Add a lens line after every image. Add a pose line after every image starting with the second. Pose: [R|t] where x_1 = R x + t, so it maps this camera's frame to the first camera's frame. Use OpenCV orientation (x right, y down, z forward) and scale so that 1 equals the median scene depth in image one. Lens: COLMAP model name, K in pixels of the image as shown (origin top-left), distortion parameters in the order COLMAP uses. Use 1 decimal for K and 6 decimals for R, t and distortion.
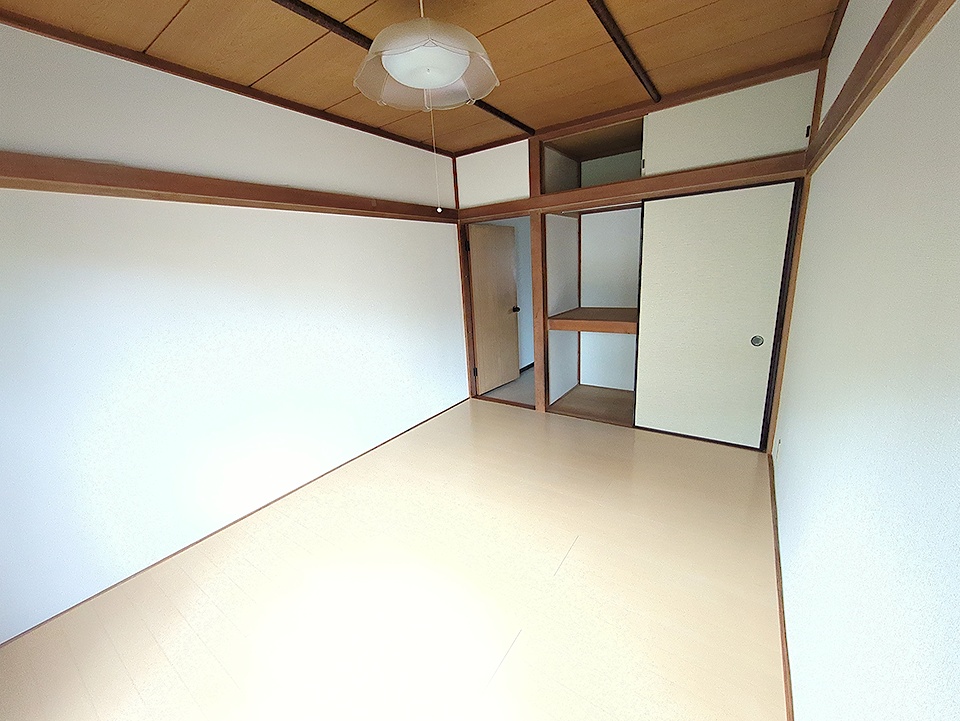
lens RADIAL K [[381.4, 0, 482.4], [0, 381.4, 354.6], [0, 0, 1]] dist [0.000404, 0.000451]
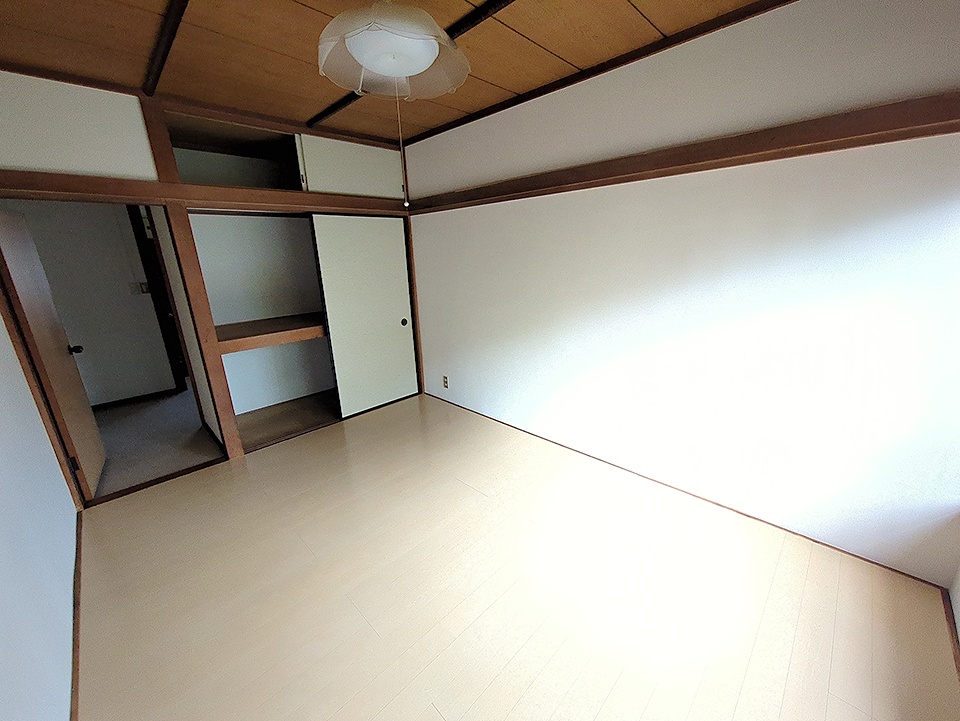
lens RADIAL K [[381.4, 0, 482.1], [0, 381.4, 360.0], [0, 0, 1]] dist [0.000404, 0.000451]
pose [[0.180565, -0.214536, 0.959880, -0.636231], [0.257303, 0.952239, 0.164427, -0.058892], [-0.949311, 0.217290, 0.227142, 0.385716]]
